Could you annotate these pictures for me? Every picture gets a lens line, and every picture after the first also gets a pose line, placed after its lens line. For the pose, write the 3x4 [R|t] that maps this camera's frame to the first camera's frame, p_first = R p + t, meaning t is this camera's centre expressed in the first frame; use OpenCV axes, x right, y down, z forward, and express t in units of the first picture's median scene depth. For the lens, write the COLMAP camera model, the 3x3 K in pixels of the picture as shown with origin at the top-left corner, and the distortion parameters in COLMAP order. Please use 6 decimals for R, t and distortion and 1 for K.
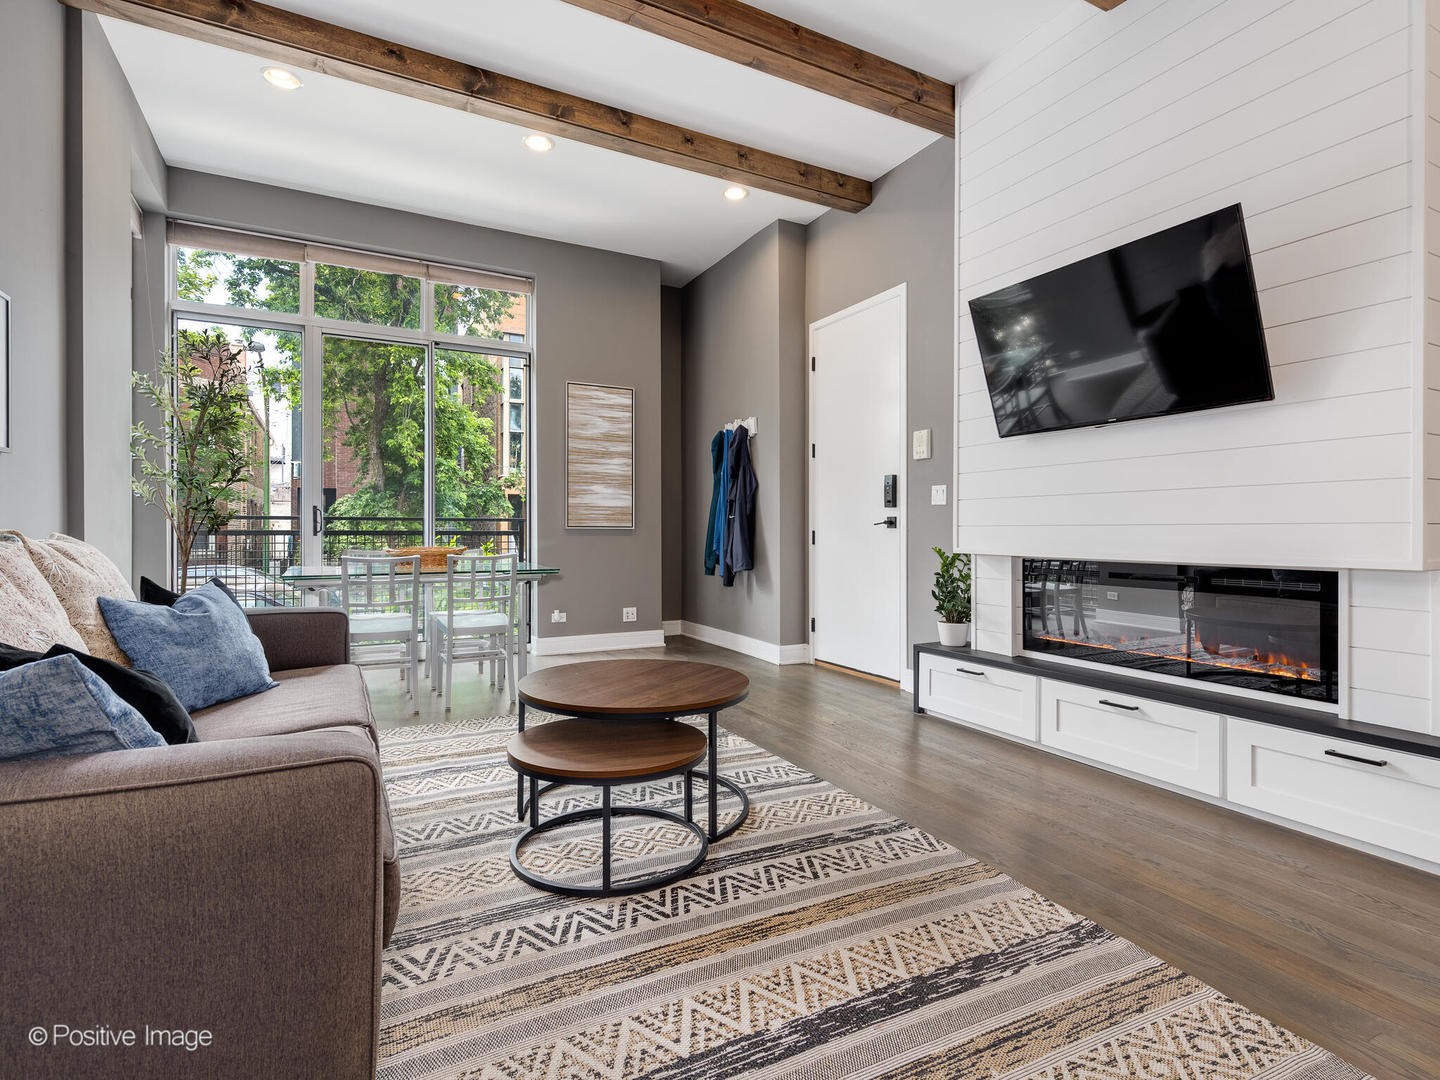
lens RADIAL K [[732.8, 0, 721.5], [0, 732.8, 529.0], [0, 0, 1]] dist [0.005690, 0.000215]
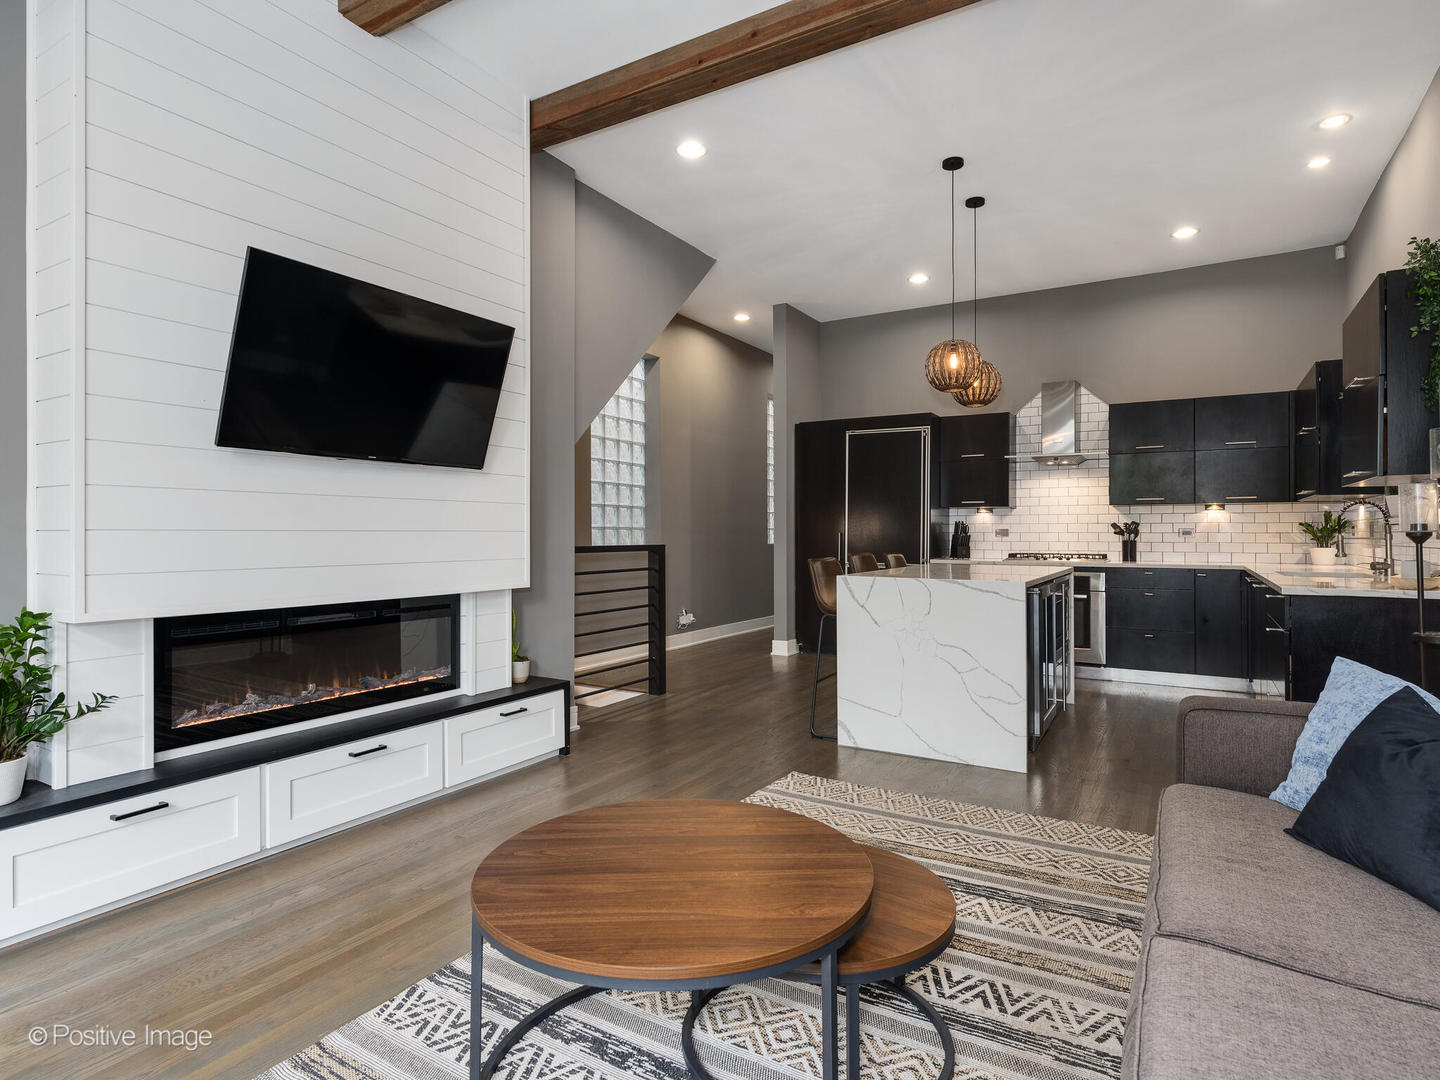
lens RADIAL K [[781.8, 0, 716.6], [0, 781.8, 536.7], [0, 0, 1]] dist [0.004056, -0.000287]
pose [[-0.515633, -0.005246, 0.856794, -0.733978], [-0.004024, 0.999985, 0.003701, -0.064648], [-0.856800, -0.001539, -0.515646, 1.423955]]
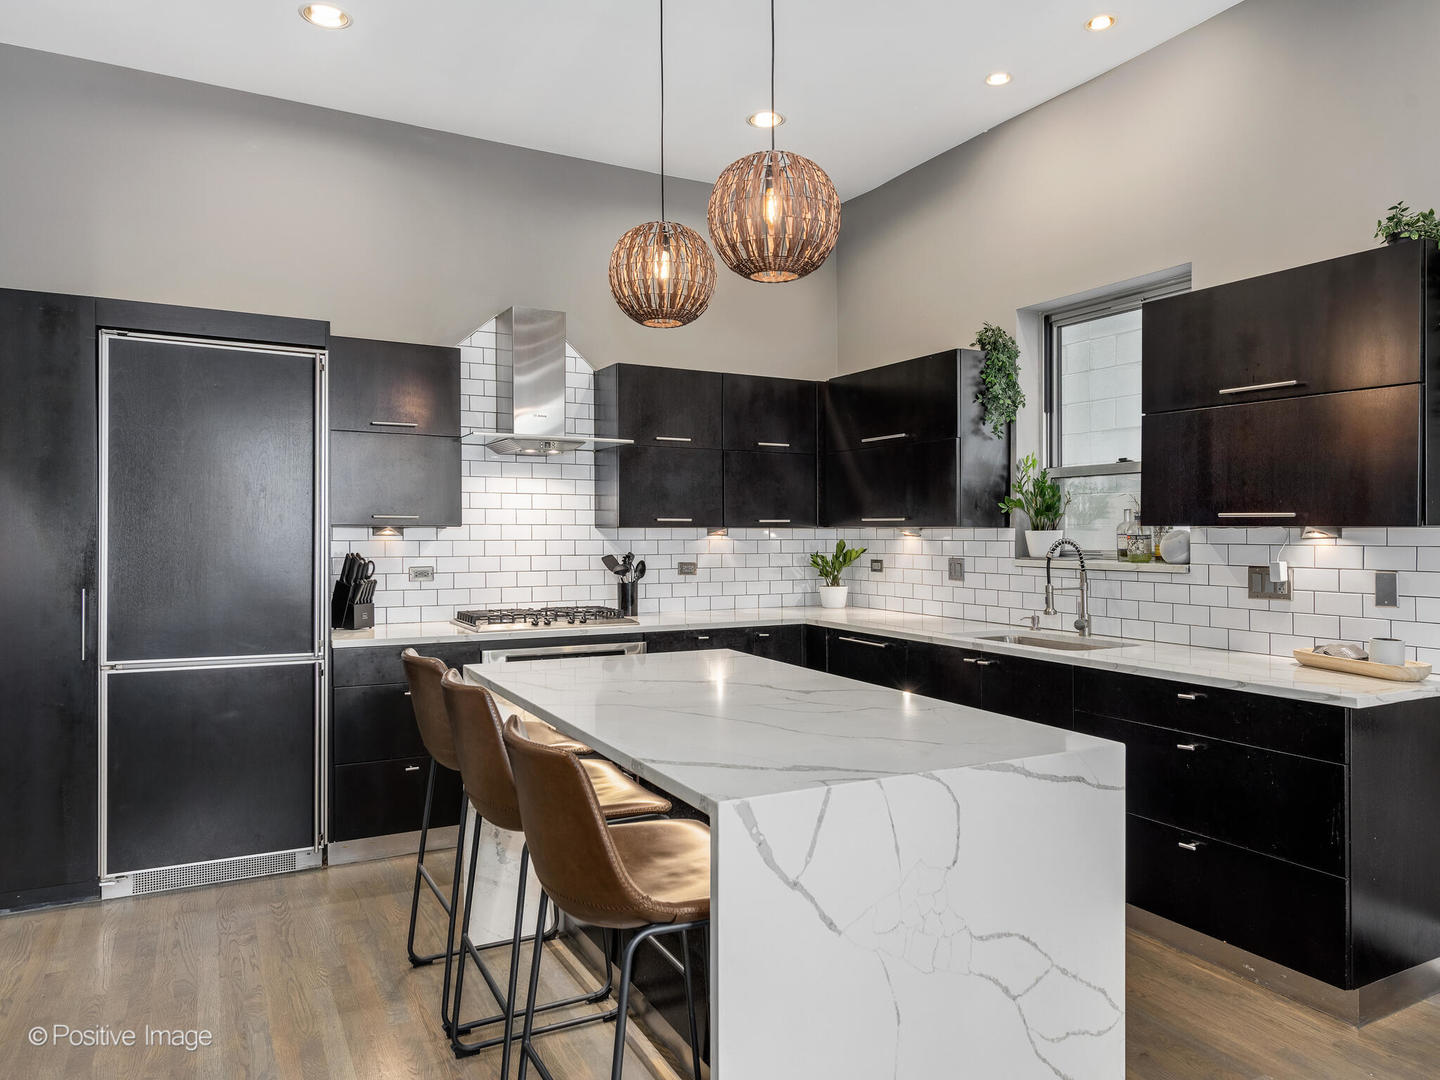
lens RADIAL K [[971.3, 0, 719.8], [0, 971.3, 531.3], [0, 0, 1]] dist [0.006864, 0.000113]
pose [[-0.999942, -0.003203, -0.010295, 0.672143], [-0.003179, 0.999992, -0.002312, -0.155670], [0.010302, -0.002279, -0.999944, 0.926703]]
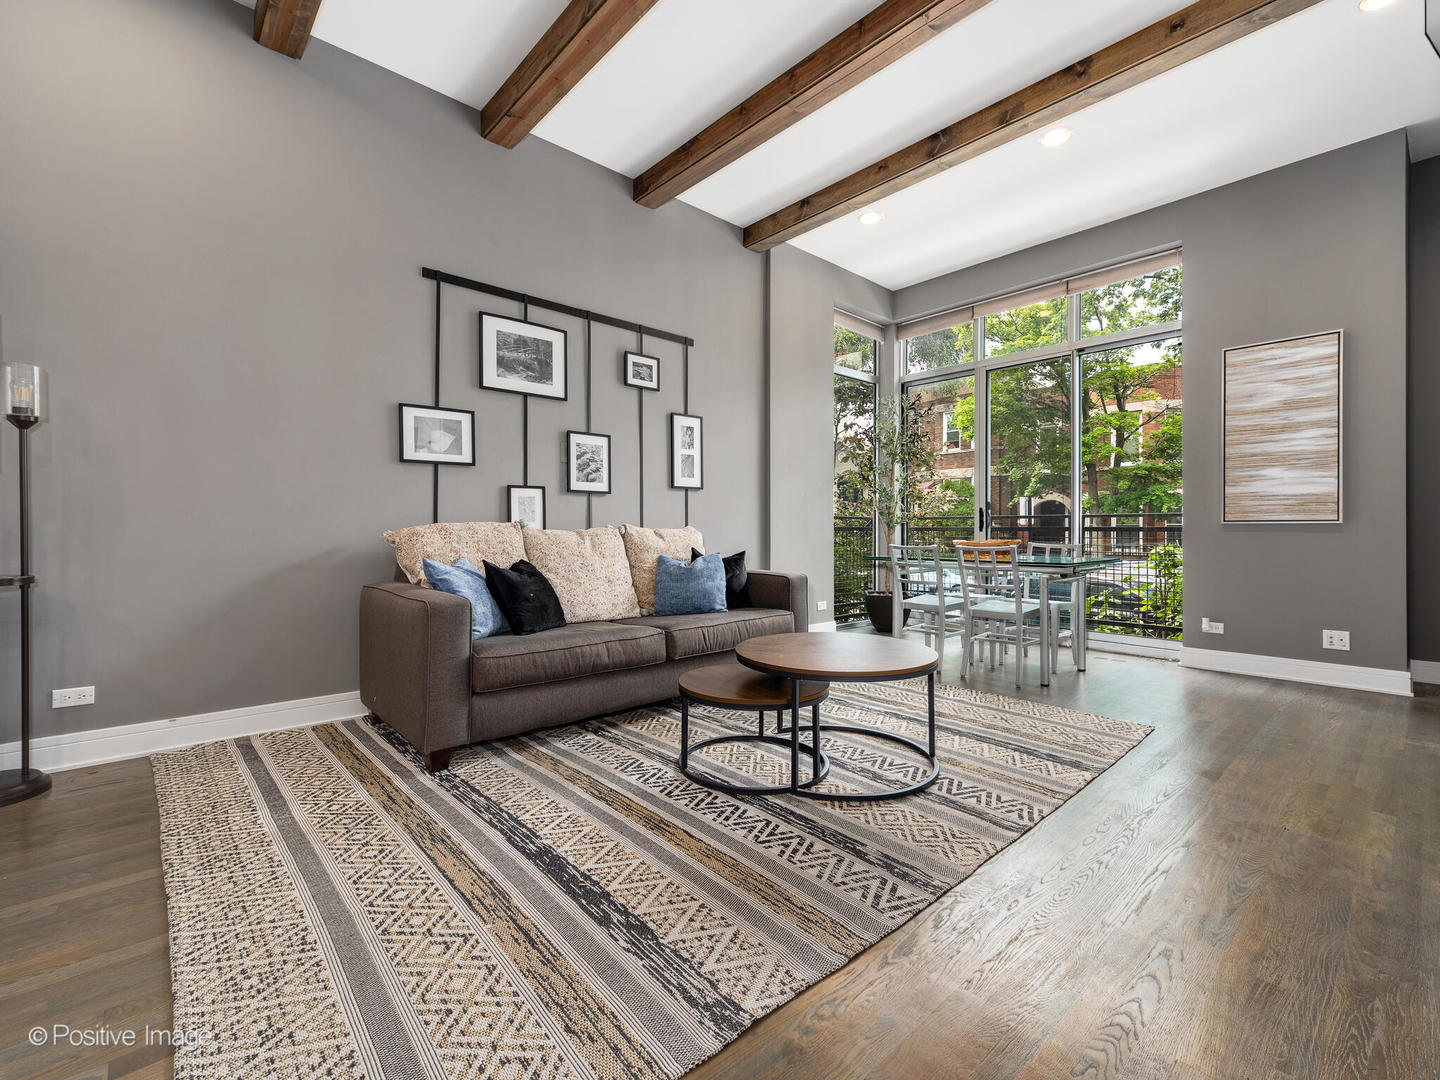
lens RADIAL K [[633.6, 0, 719.7], [0, 633.6, 527.6], [0, 0, 1]] dist [0.013443, -0.000449]
pose [[0.245196, -0.007969, -0.969441, 0.895464], [0.001290, 0.999968, -0.007894, 0.022842], [0.969473, 0.000685, 0.245199, 0.635311]]
